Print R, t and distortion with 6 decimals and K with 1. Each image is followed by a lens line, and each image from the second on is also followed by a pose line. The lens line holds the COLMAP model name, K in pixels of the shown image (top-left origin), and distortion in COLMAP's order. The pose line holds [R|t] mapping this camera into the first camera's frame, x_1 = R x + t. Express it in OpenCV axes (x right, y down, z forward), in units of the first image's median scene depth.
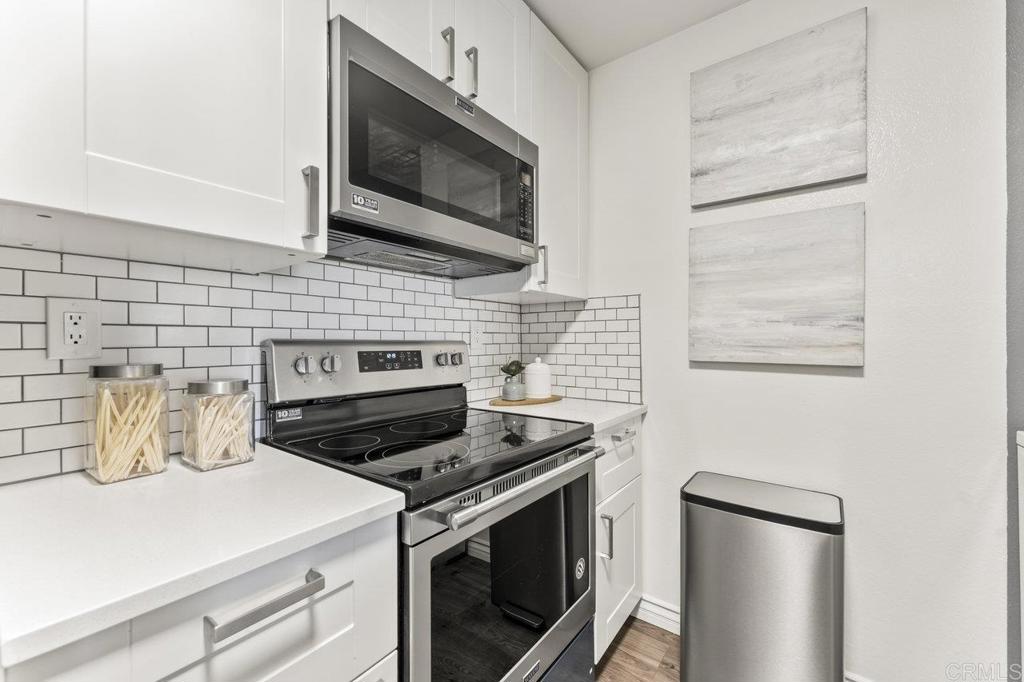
lens RADIAL K [[414.2, 0, 508.2], [0, 414.2, 341.6], [0, 0, 1]] dist [0.000005, -0.000046]
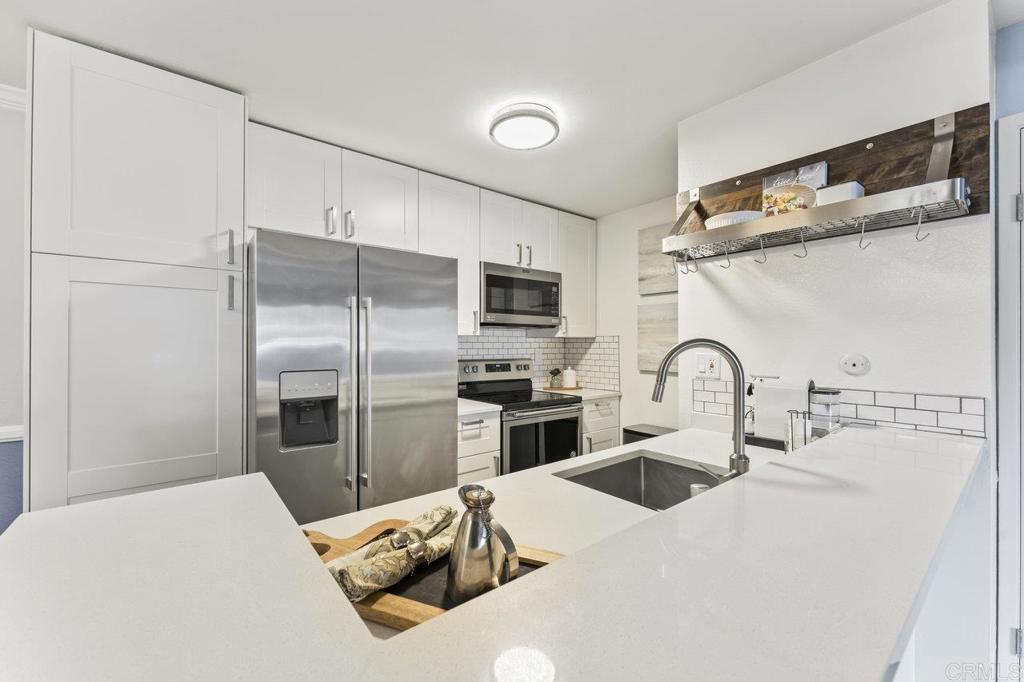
lens RADIAL K [[414.9, 0, 508.4], [0, 414.9, 345.9], [0, 0, 1]] dist [0.000531, 0.000247]
pose [[0.970993, 0.004137, -0.239071, 0.321115], [-0.003837, 0.999991, 0.001717, -0.078092], [0.239076, -0.000750, 0.971001, -1.206949]]
